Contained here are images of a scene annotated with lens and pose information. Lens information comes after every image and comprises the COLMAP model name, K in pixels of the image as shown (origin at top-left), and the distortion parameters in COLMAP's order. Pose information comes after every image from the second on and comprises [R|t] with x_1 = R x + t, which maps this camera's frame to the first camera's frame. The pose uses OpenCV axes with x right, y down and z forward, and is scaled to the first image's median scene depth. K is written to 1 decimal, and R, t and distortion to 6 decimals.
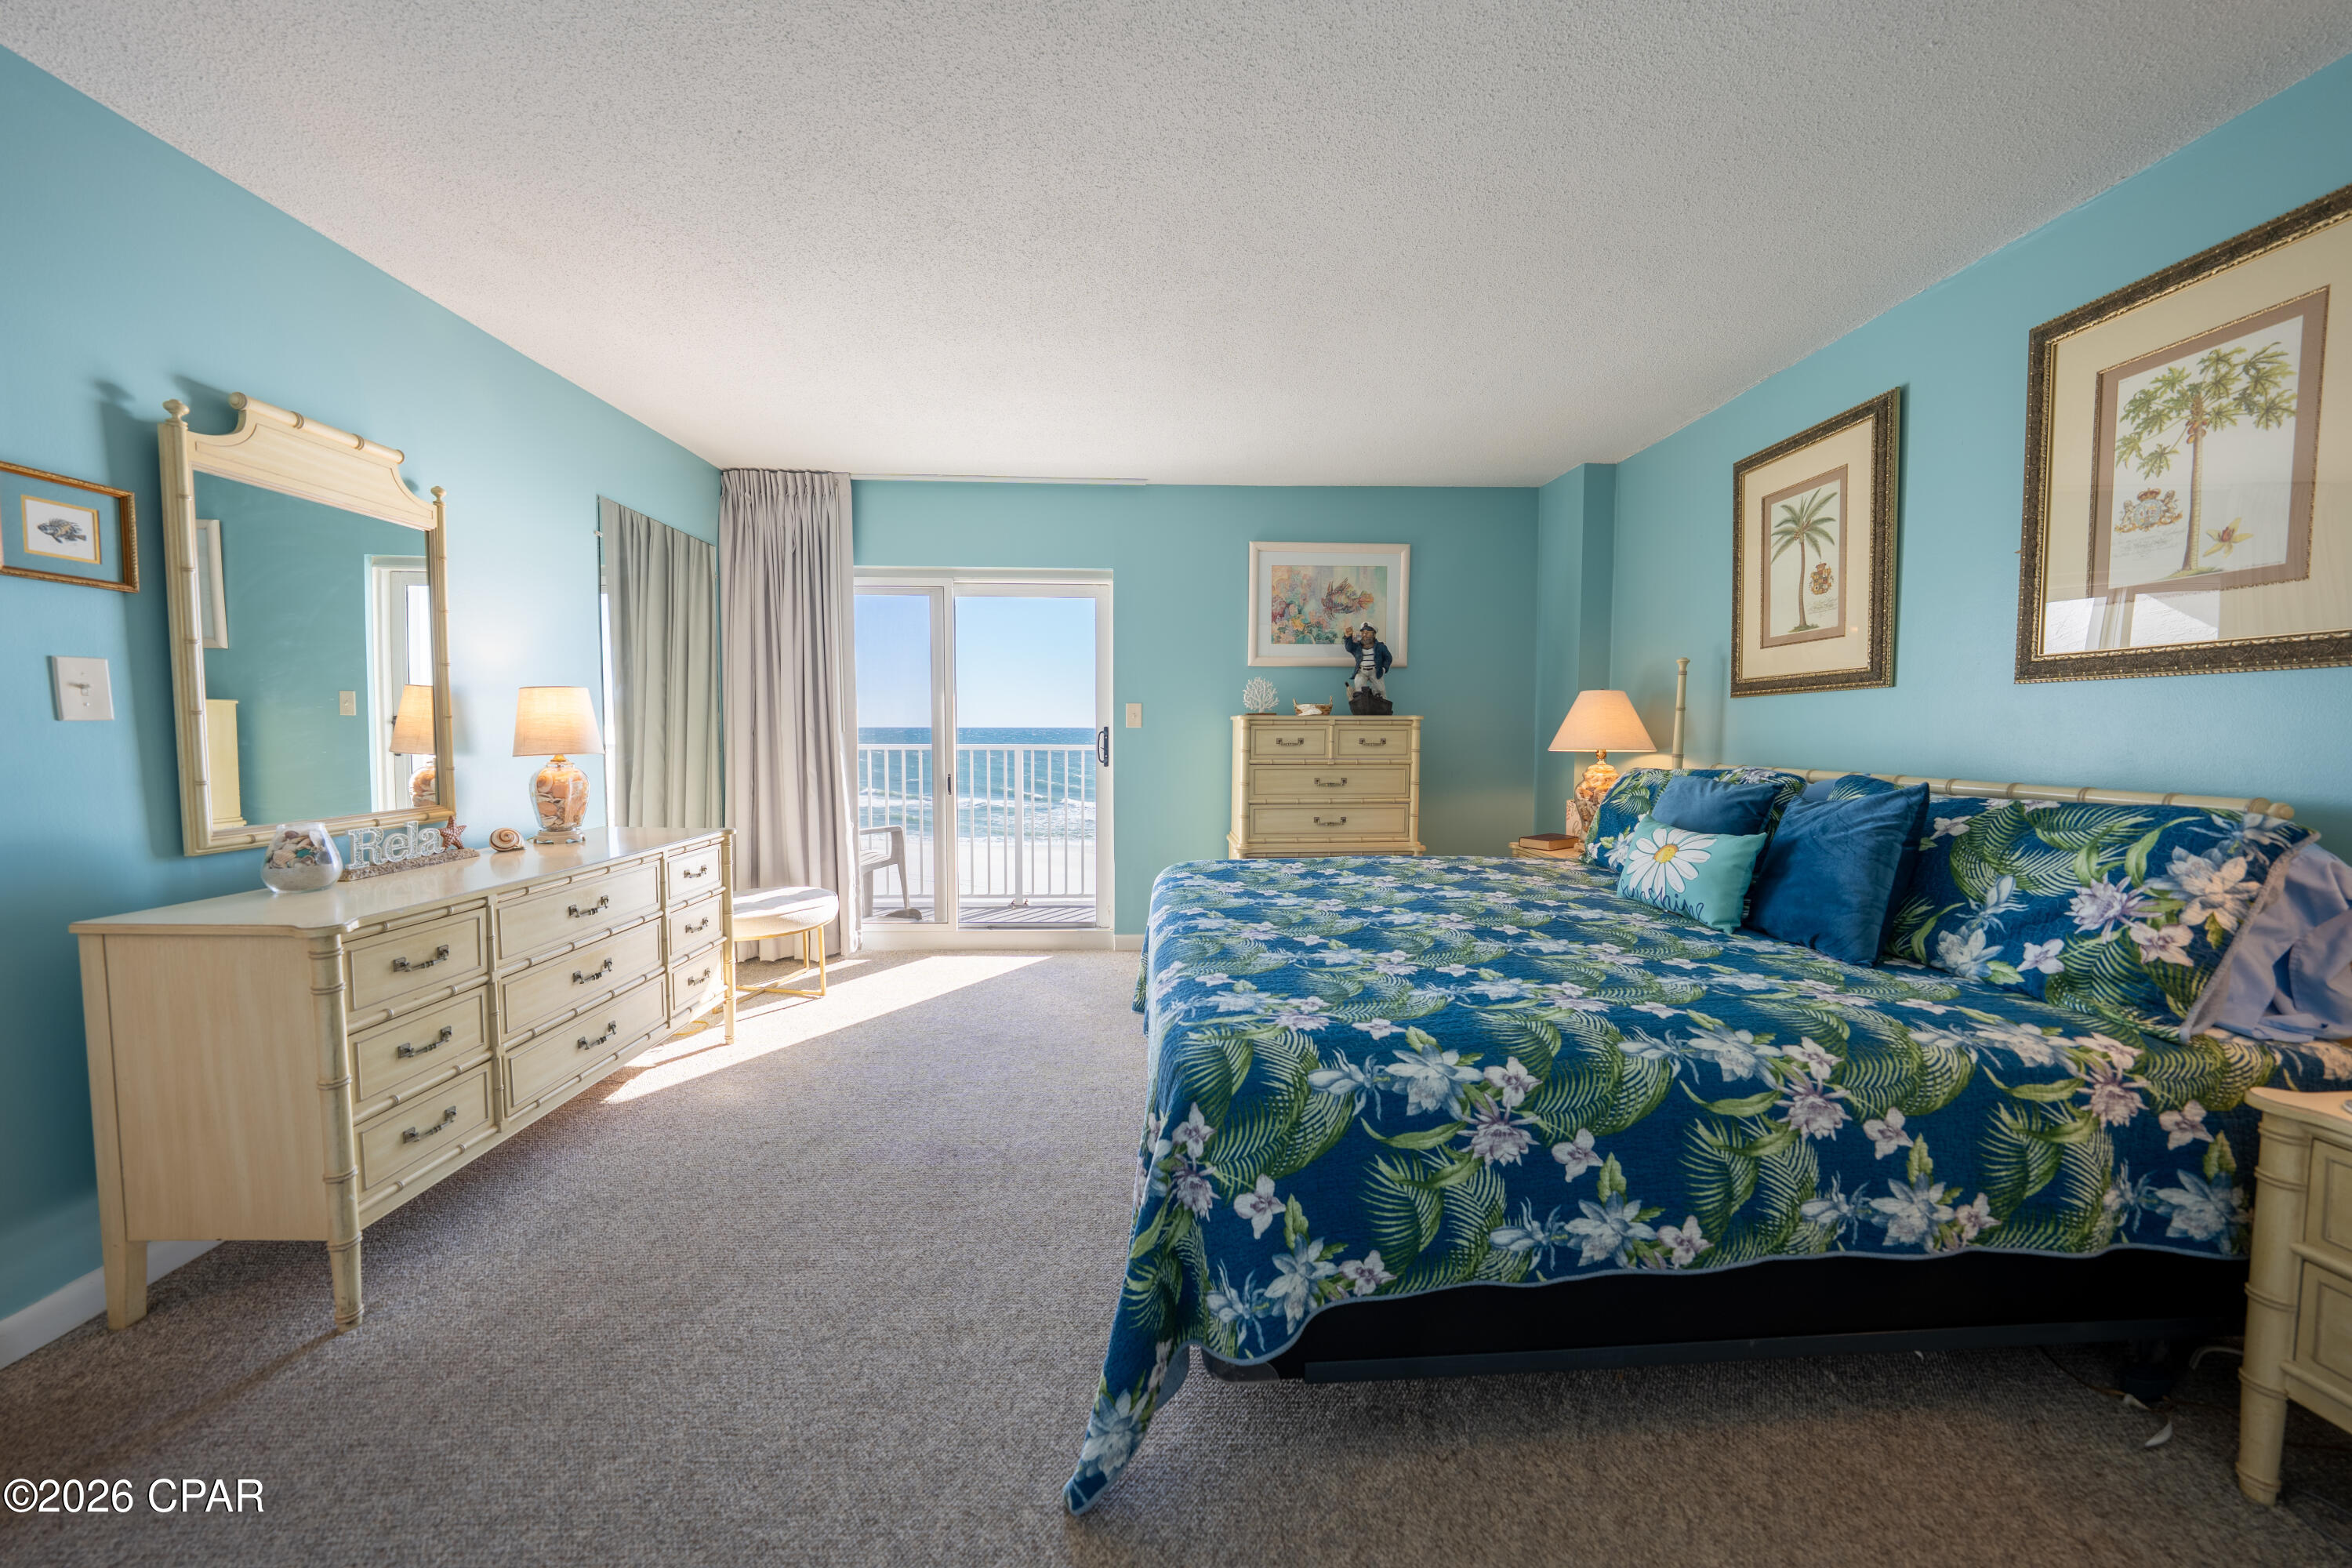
lens RADIAL K [[813.6, 0, 1181.0], [0, 813.6, 772.3], [0, 0, 1]] dist [-0.026699, 0.006029]
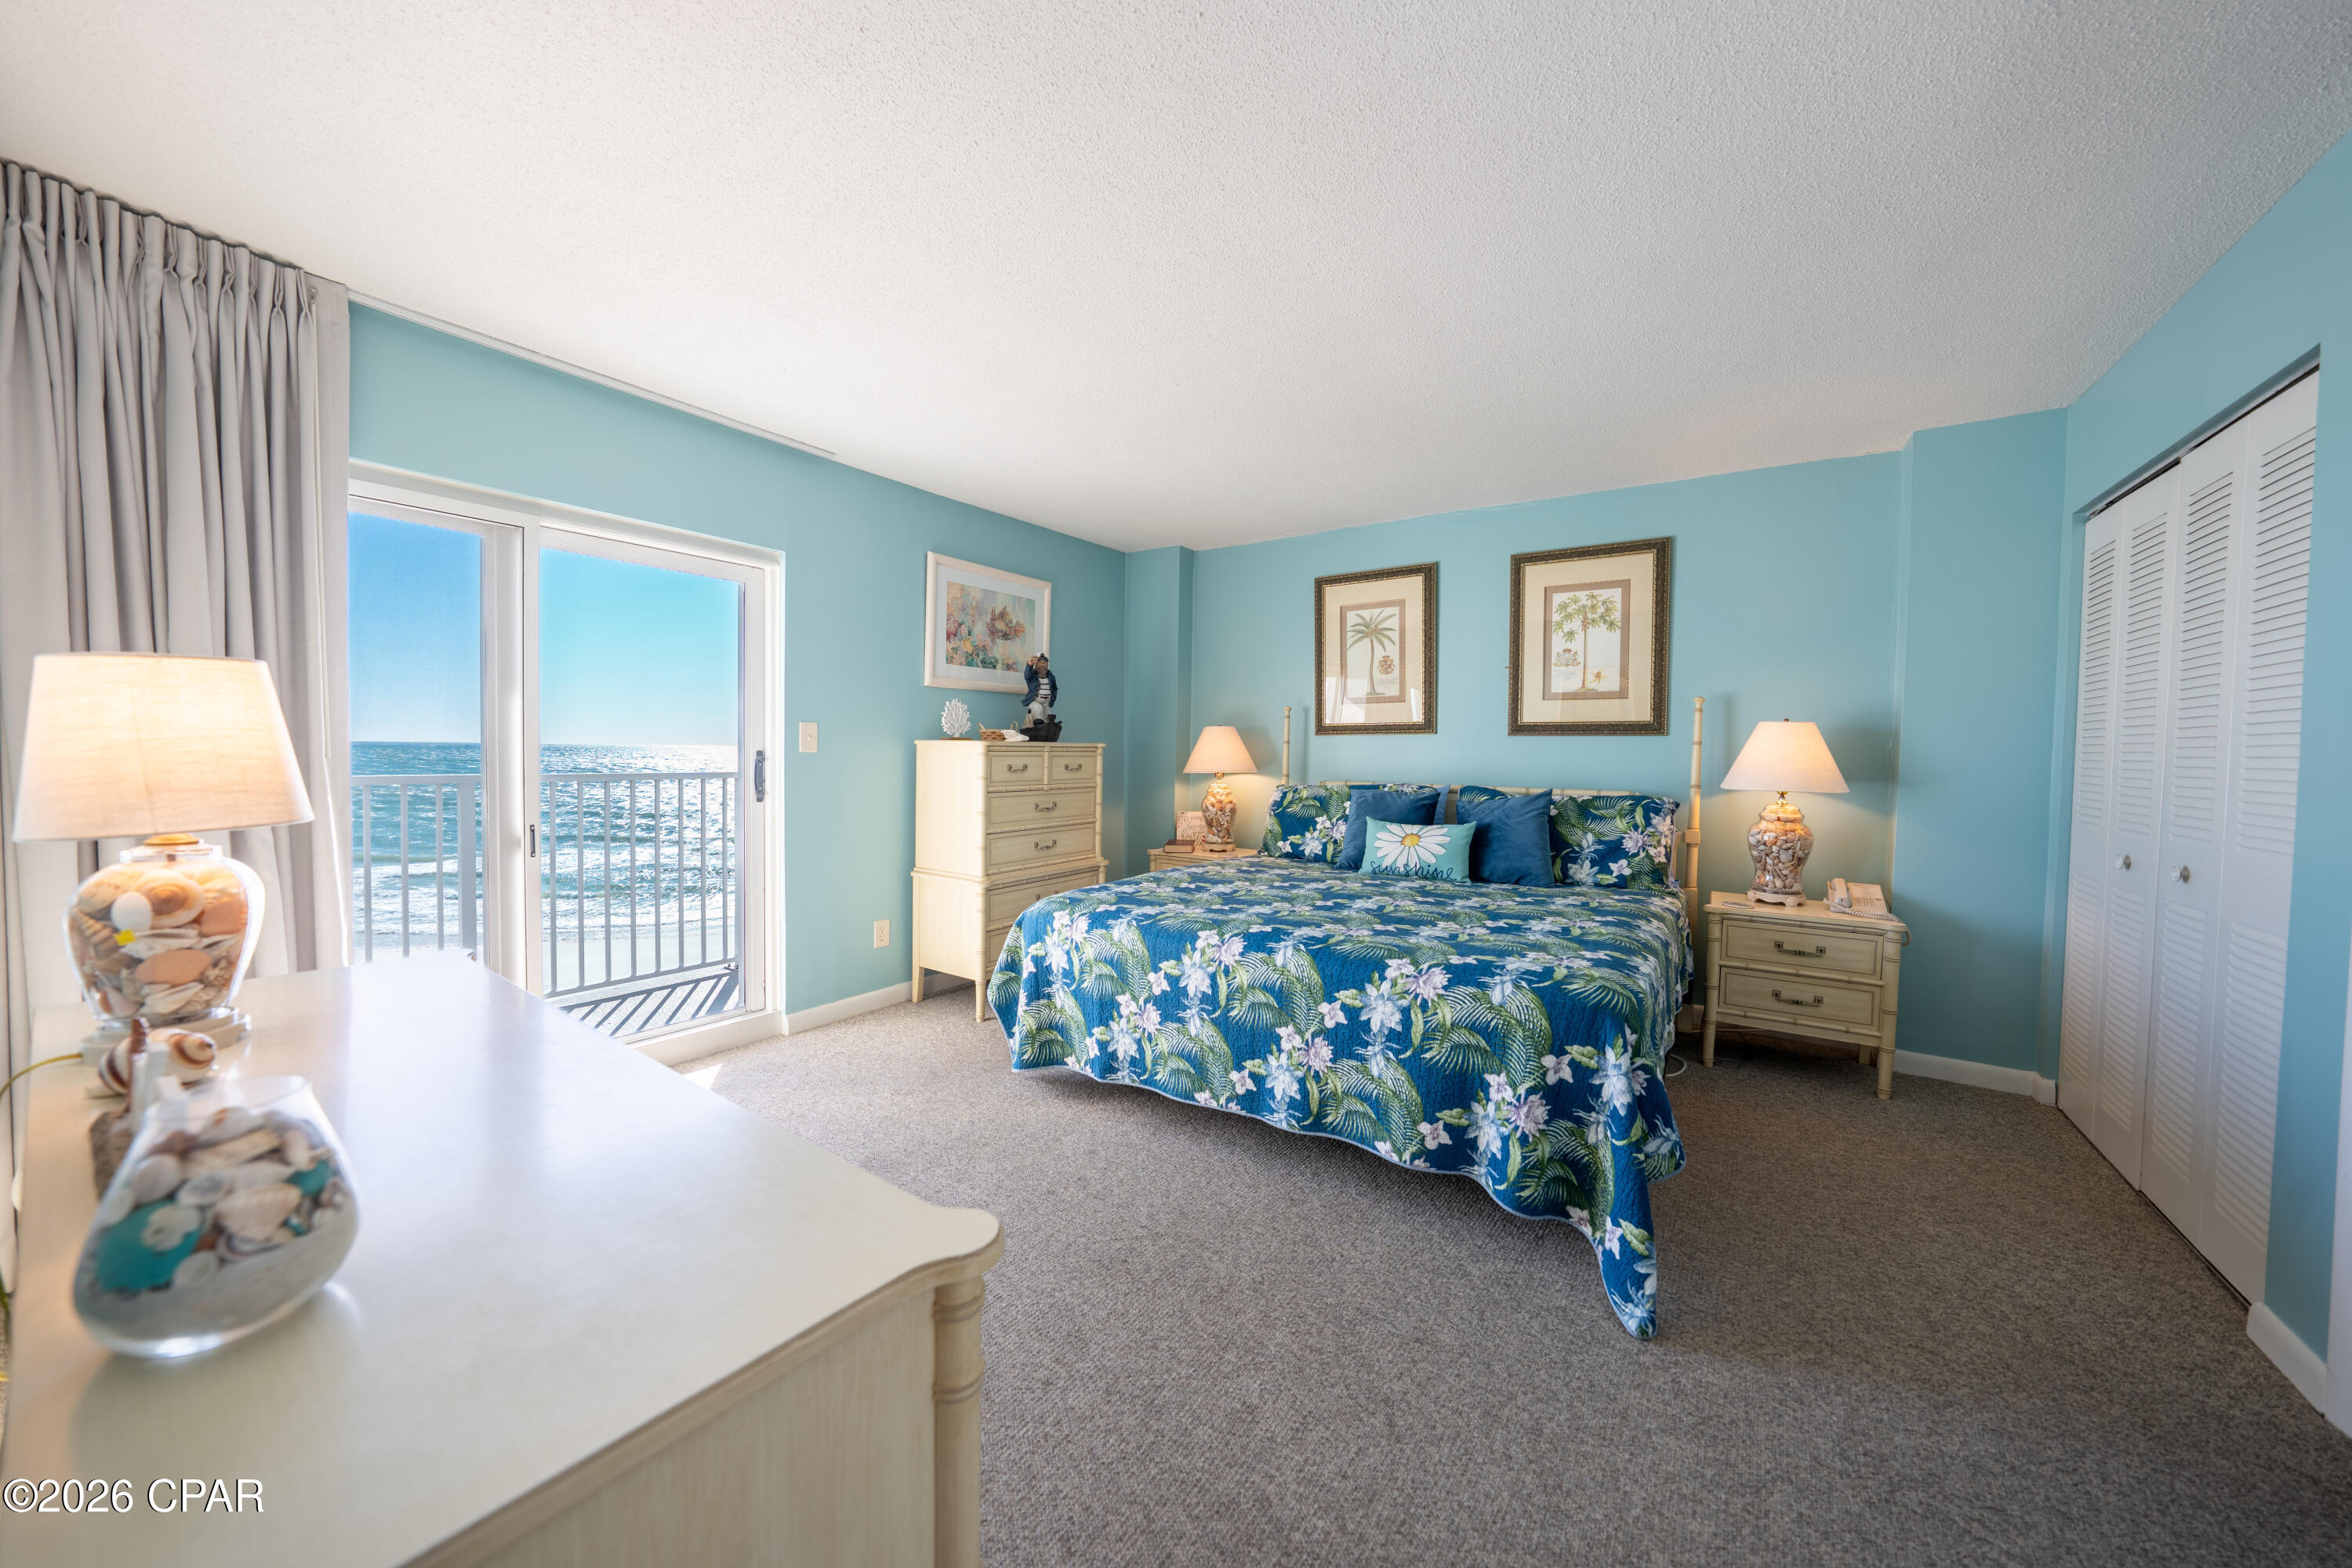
lens RADIAL K [[813.6, 0, 1184.1], [0, 813.6, 772.3], [0, 0, 1]] dist [-0.026699, 0.006029]
pose [[0.597667, -0.016919, 0.801566, -0.857088], [0.032776, 0.999457, -0.003343, -0.036535], [-0.801074, 0.028270, 0.597897, 0.395874]]
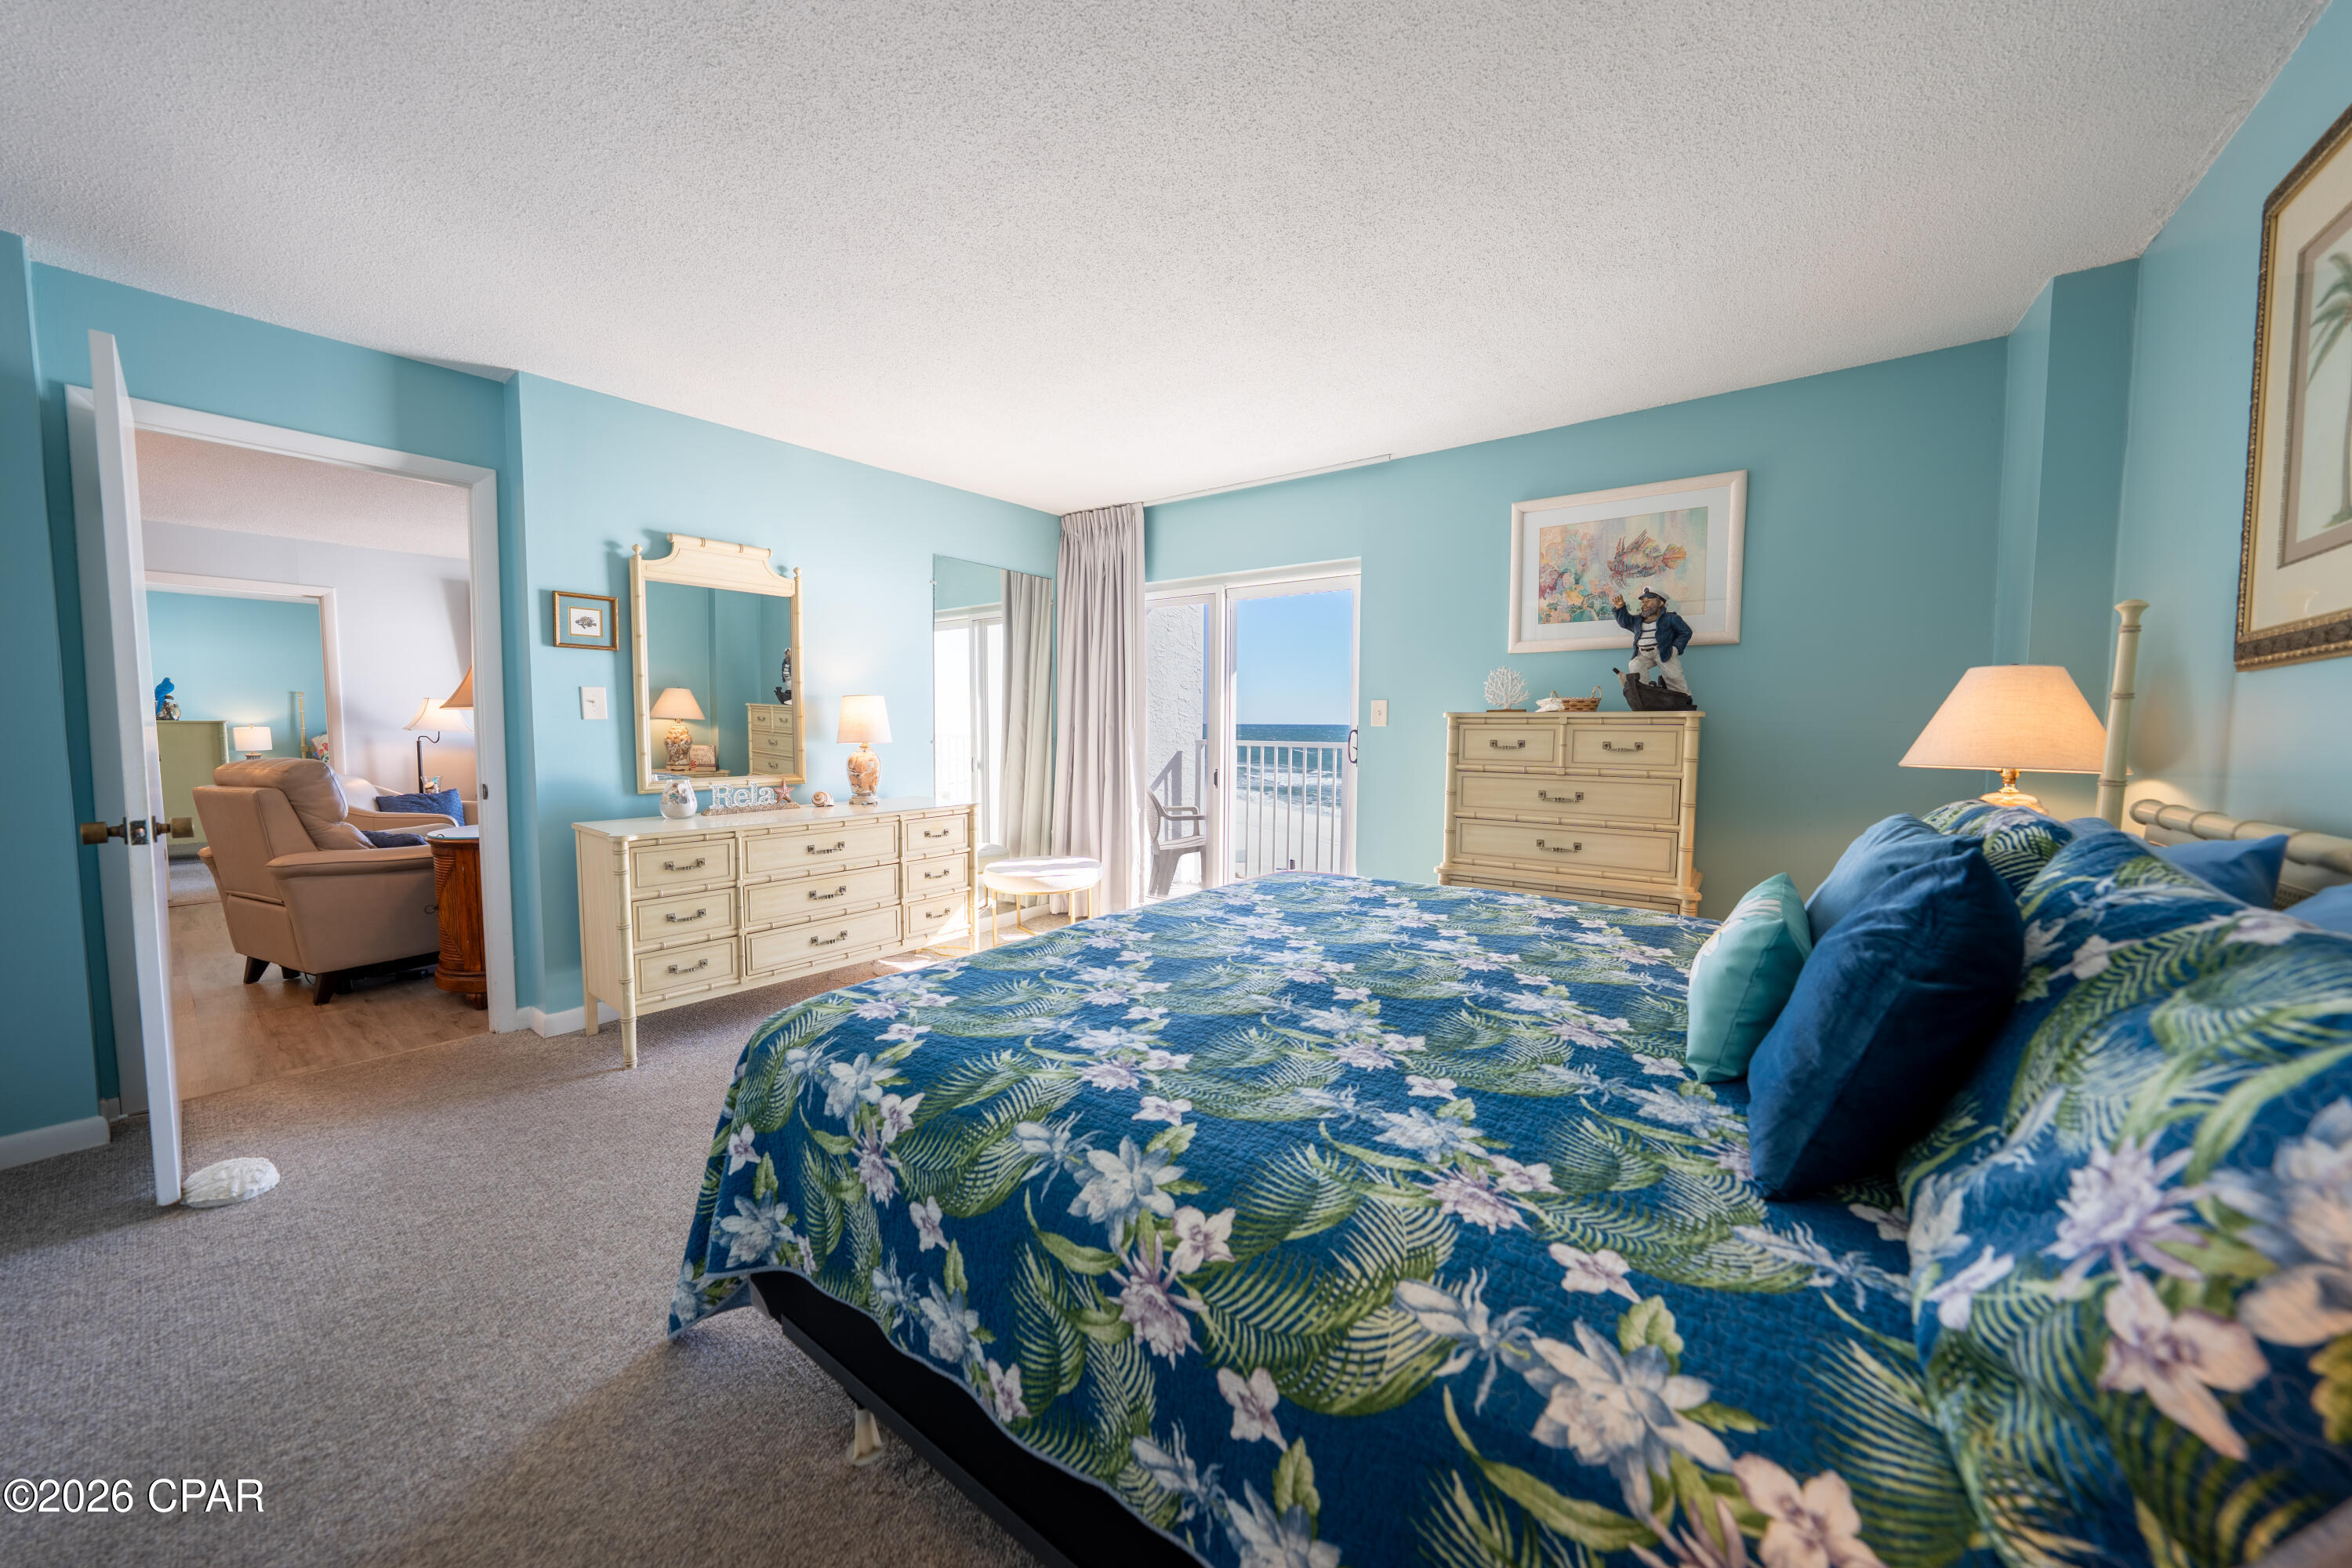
lens RADIAL K [[813.6, 0, 1185.8], [0, 813.6, 774.7], [0, 0, 1]] dist [-0.026699, 0.006029]
pose [[0.773018, 0.041595, -0.633020, 0.641758], [-0.038678, 0.999082, 0.018417, -0.015335], [0.633205, 0.010247, 0.773917, 0.264349]]
